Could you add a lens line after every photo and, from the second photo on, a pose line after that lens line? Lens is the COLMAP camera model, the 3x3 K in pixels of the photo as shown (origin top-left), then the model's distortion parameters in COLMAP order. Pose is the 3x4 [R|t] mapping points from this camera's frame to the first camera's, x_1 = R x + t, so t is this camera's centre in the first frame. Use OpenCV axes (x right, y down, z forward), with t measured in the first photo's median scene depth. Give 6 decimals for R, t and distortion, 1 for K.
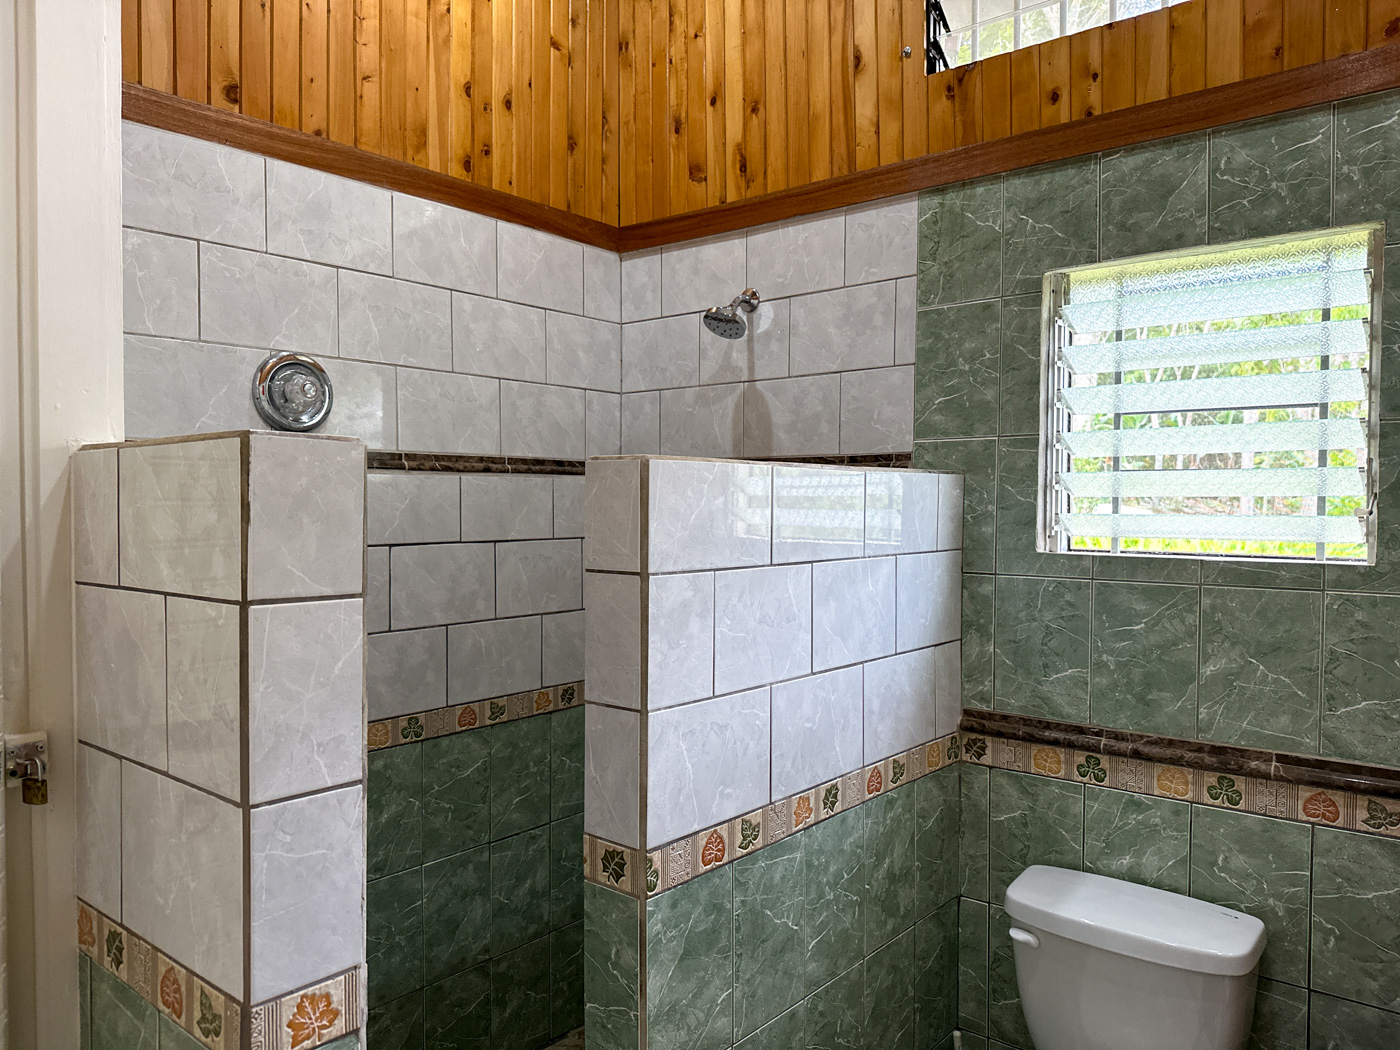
lens RADIAL K [[990.3, 0, 701.1], [0, 990.3, 519.4], [0, 0, 1]] dist [0.040558, -0.049326]
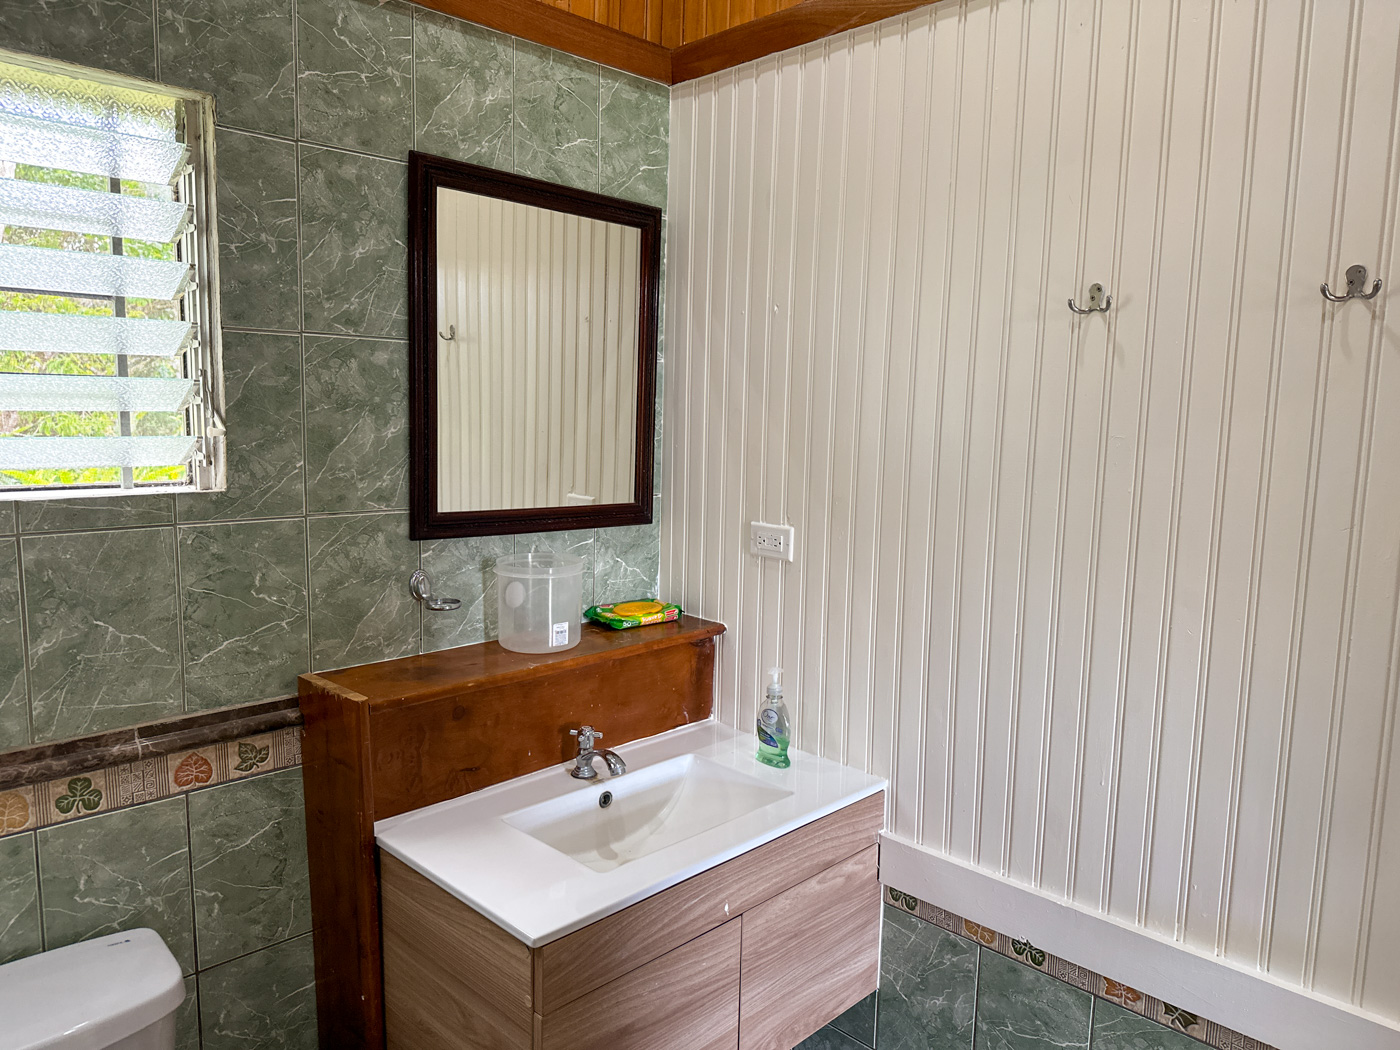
lens RADIAL K [[990.3, 0, 699.4], [0, 990.3, 533.4], [0, 0, 1]] dist [0.040558, -0.049326]
pose [[0.094618, -0.124019, 0.987759, -0.171959], [0.000336, 0.992214, 0.124546, -0.026765], [-0.995514, -0.011452, 0.093923, 0.461490]]
